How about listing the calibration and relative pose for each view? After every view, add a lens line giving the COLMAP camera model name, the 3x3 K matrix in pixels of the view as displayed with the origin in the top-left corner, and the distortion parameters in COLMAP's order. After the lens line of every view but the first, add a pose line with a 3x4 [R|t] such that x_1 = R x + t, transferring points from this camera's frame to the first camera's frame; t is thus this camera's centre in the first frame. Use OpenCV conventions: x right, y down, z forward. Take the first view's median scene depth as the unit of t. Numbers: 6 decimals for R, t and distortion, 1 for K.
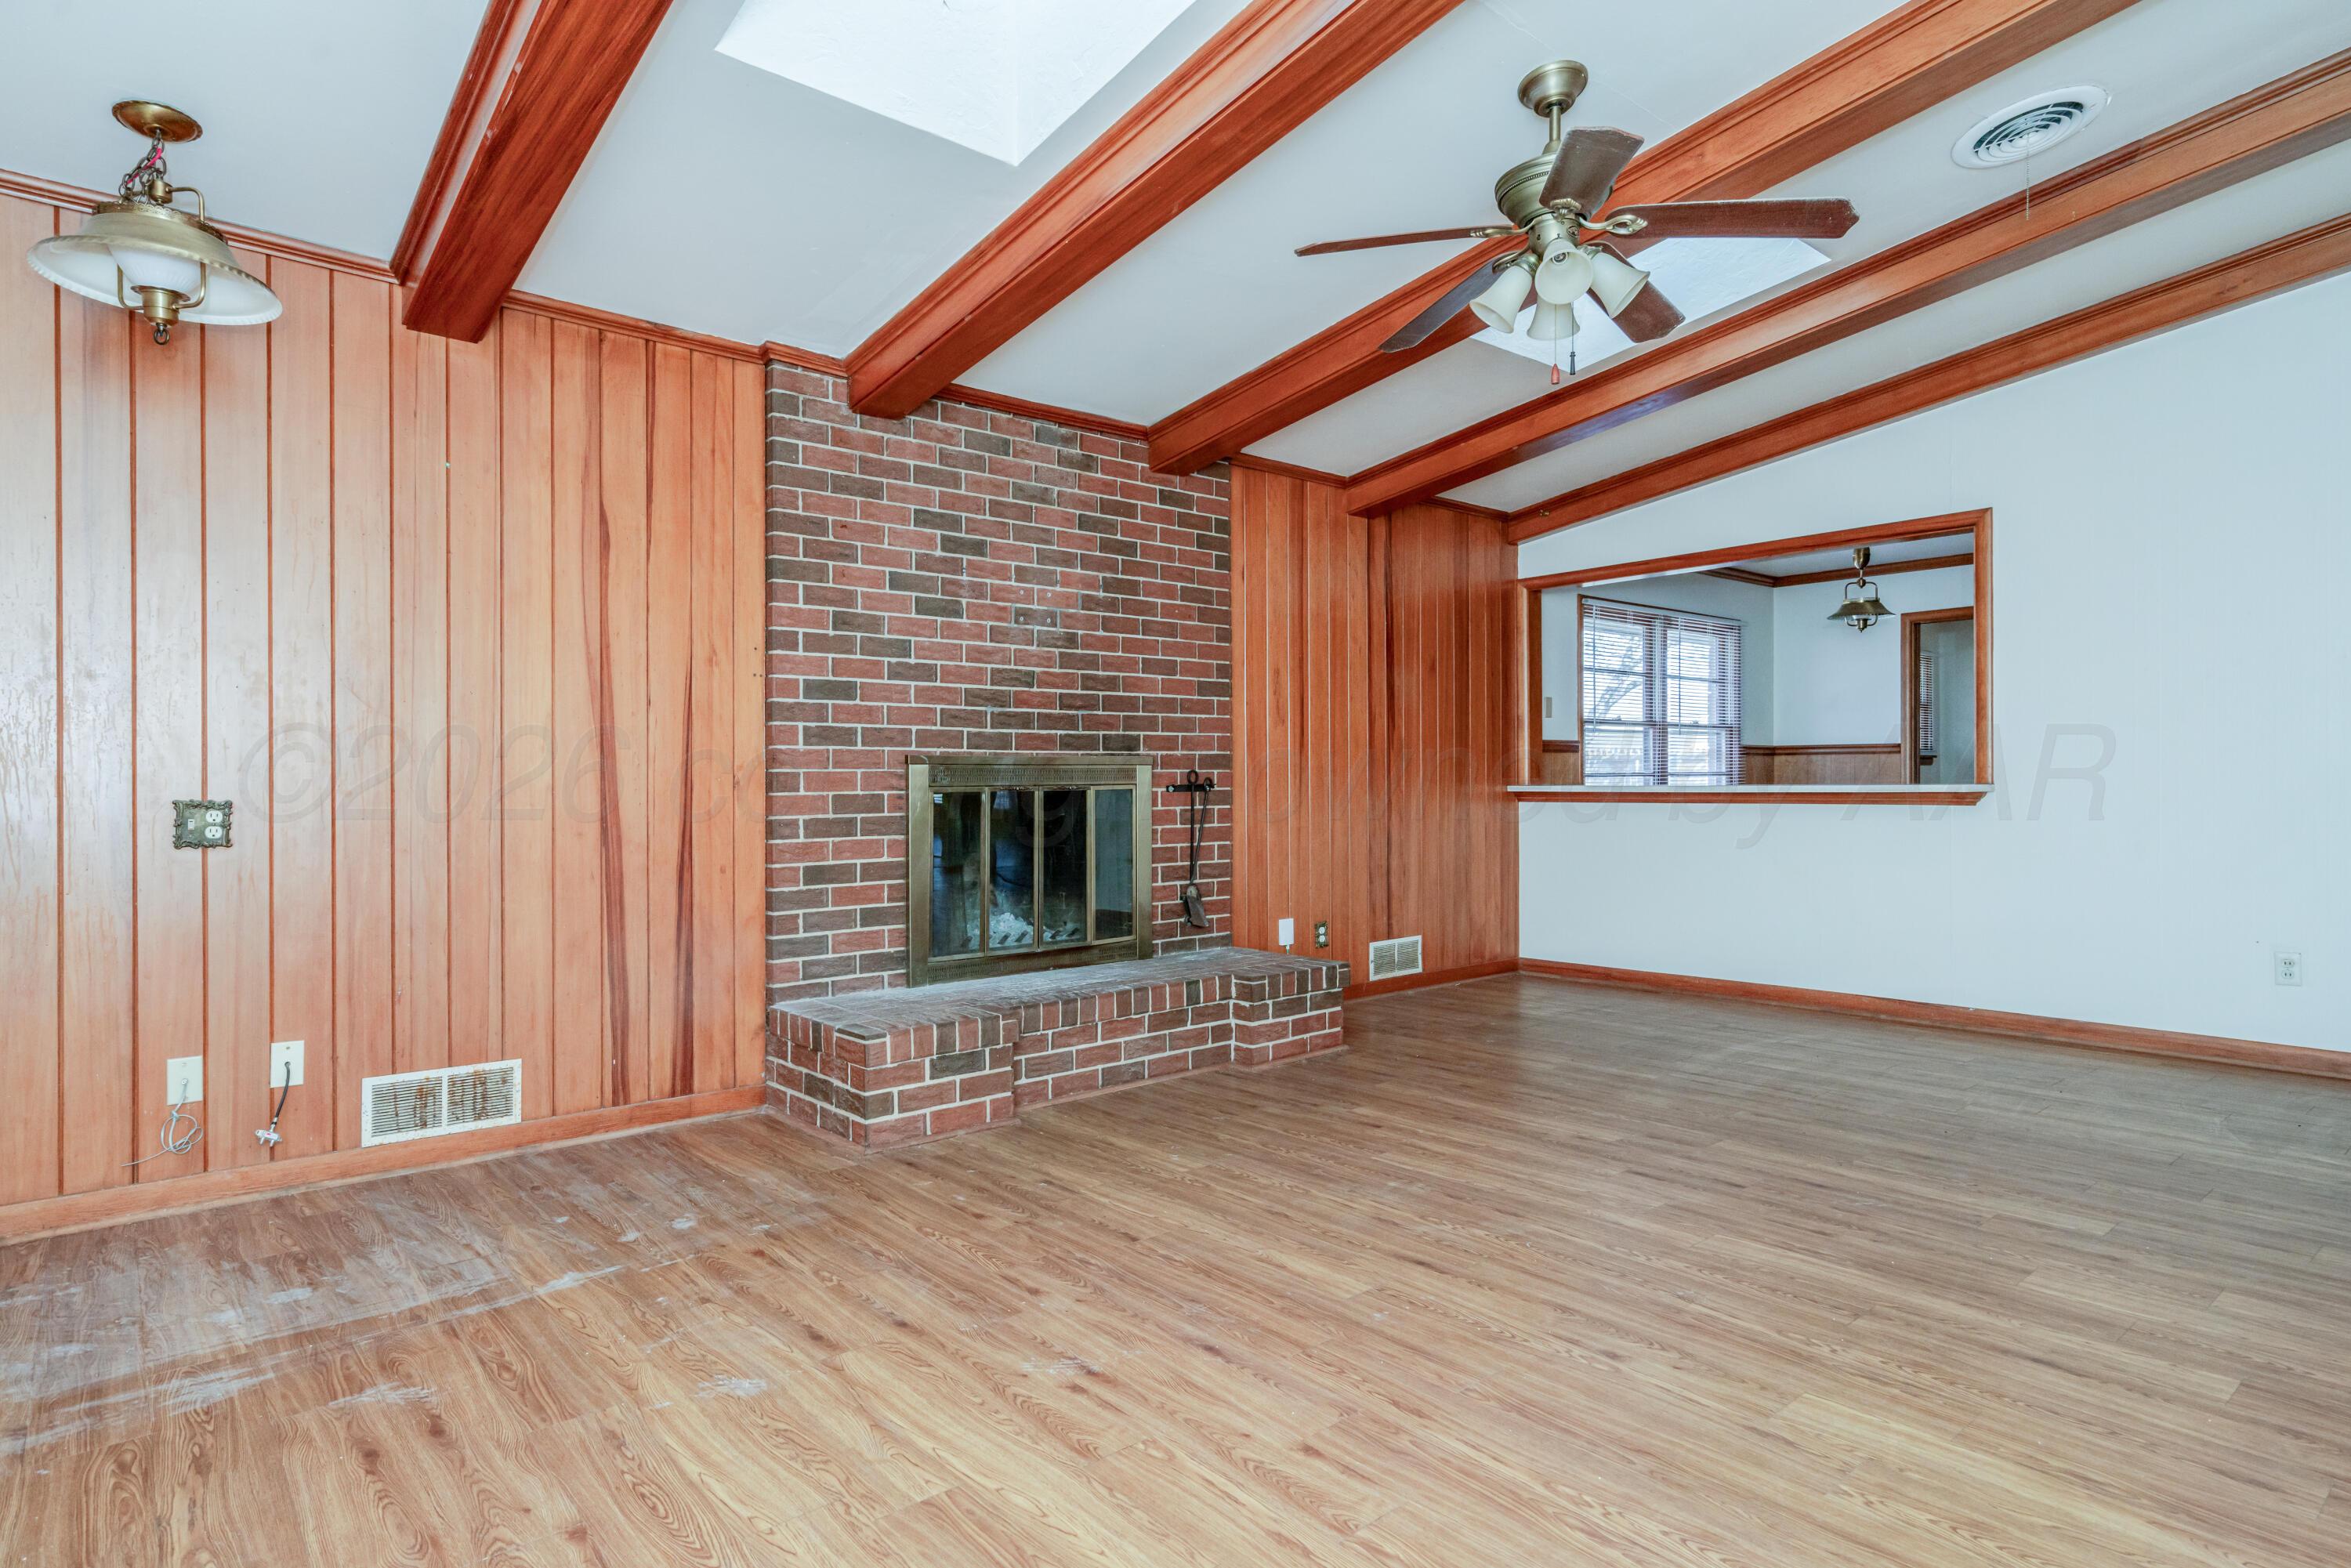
lens RADIAL K [[1269.5, 0, 1161.9], [0, 1269.5, 791.4], [0, 0, 1]] dist [0.000872, 0.004230]
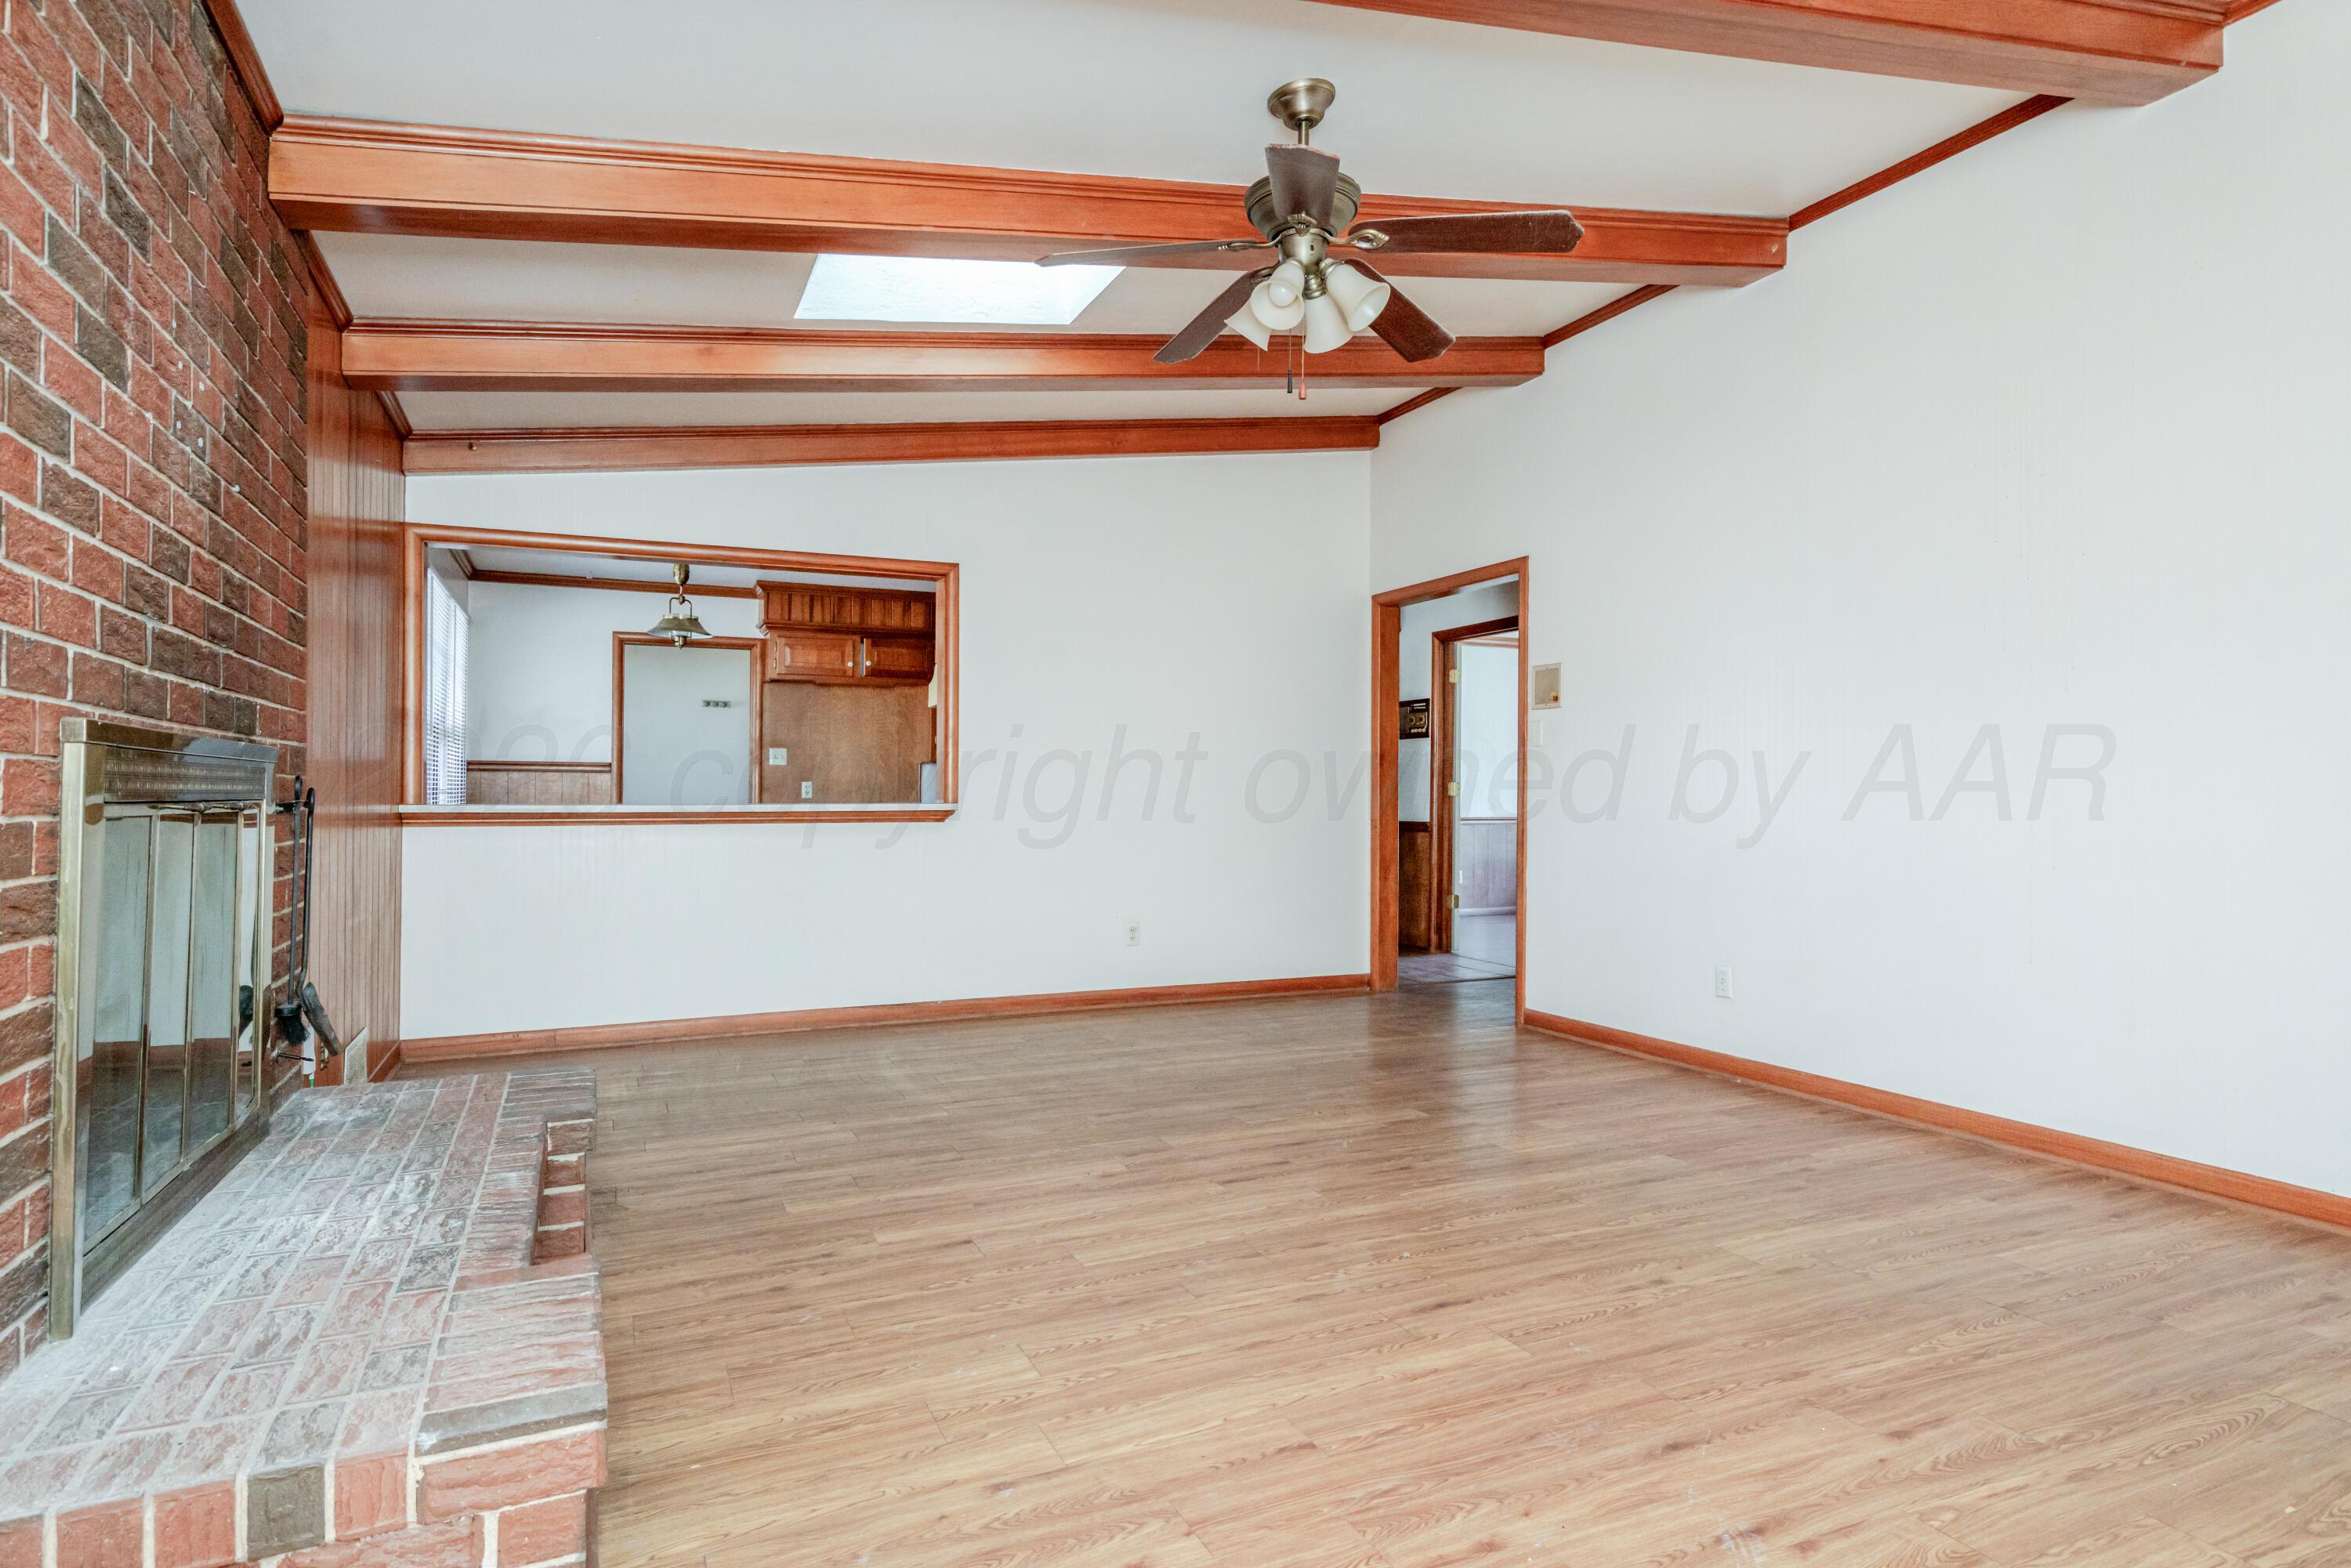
lens RADIAL K [[1269.5, 0, 1183.3], [0, 1269.5, 796.4], [0, 0, 1]] dist [0.000872, 0.004230]
pose [[0.266036, 0.008371, 0.963927, -0.544161], [0.004546, 0.999940, -0.009939, 0.000113], [-0.963952, 0.007026, 0.265982, 0.662810]]
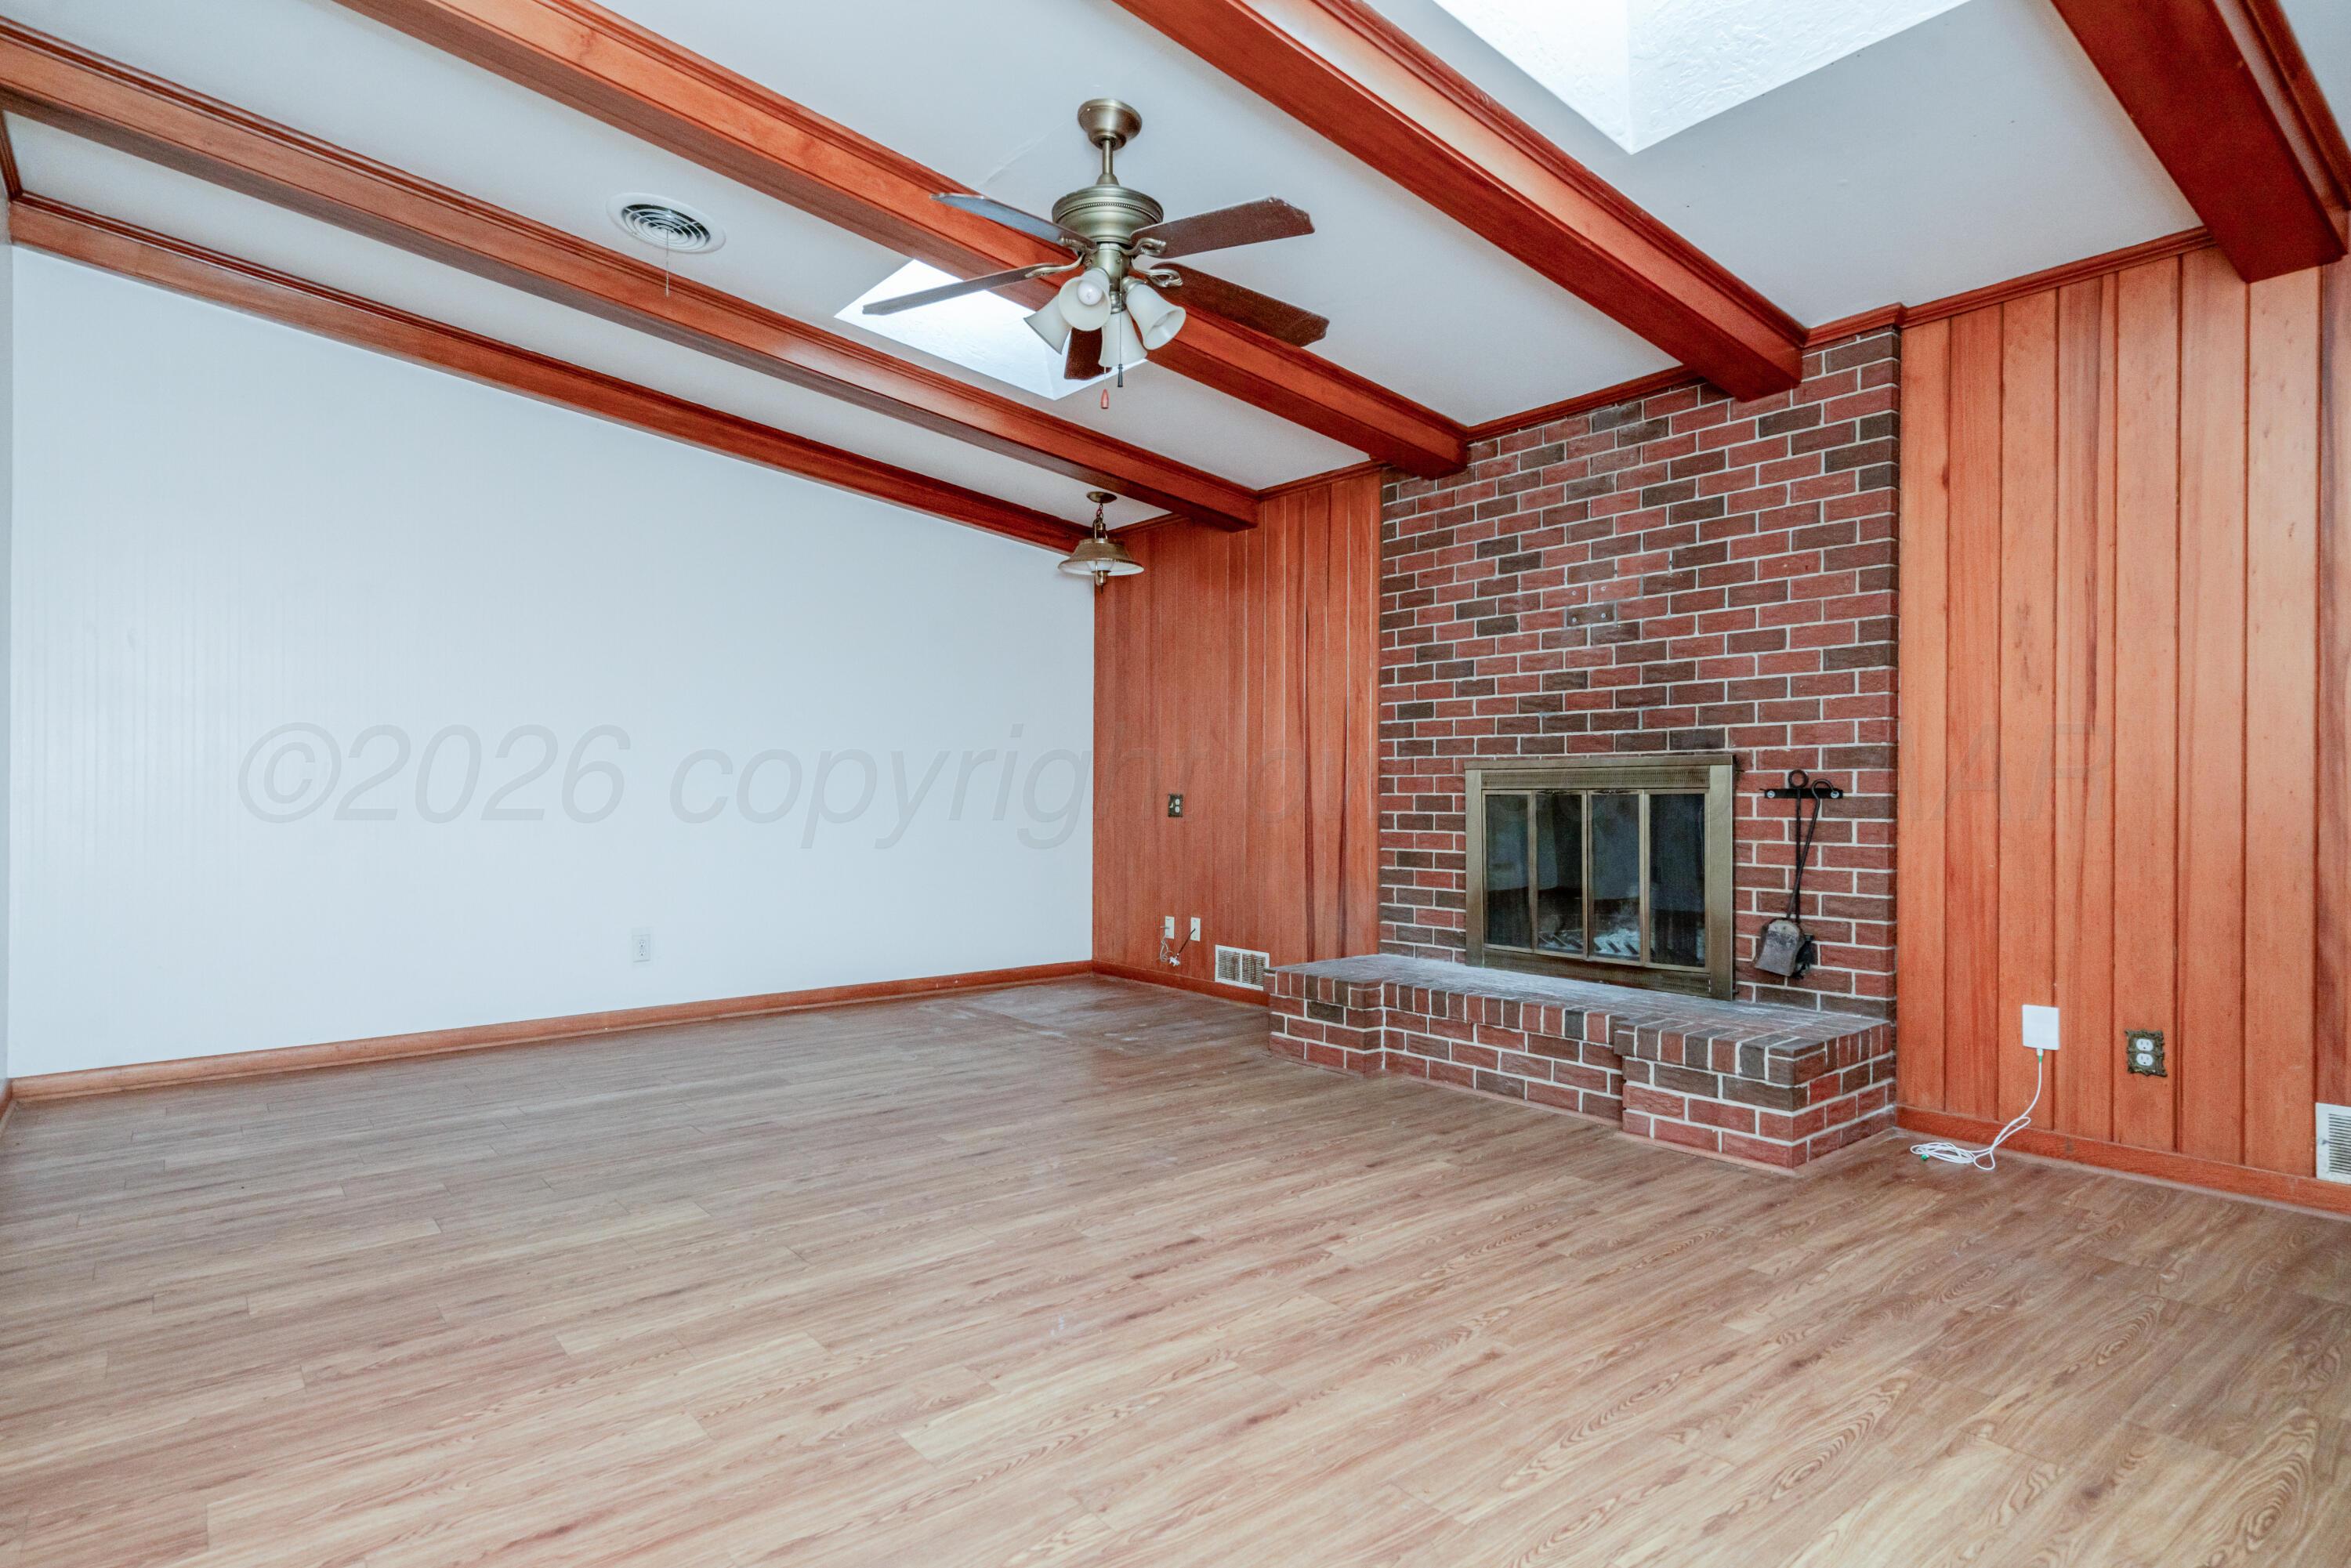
lens RADIAL K [[1269.5, 0, 1164.2], [0, 1269.5, 773.6], [0, 0, 1]] dist [0.000872, 0.004230]
pose [[-0.038861, -0.002268, -0.999242, 1.090406], [-0.000158, 0.999997, -0.002264, -0.017464], [0.999245, 0.000070, -0.038862, 0.884233]]
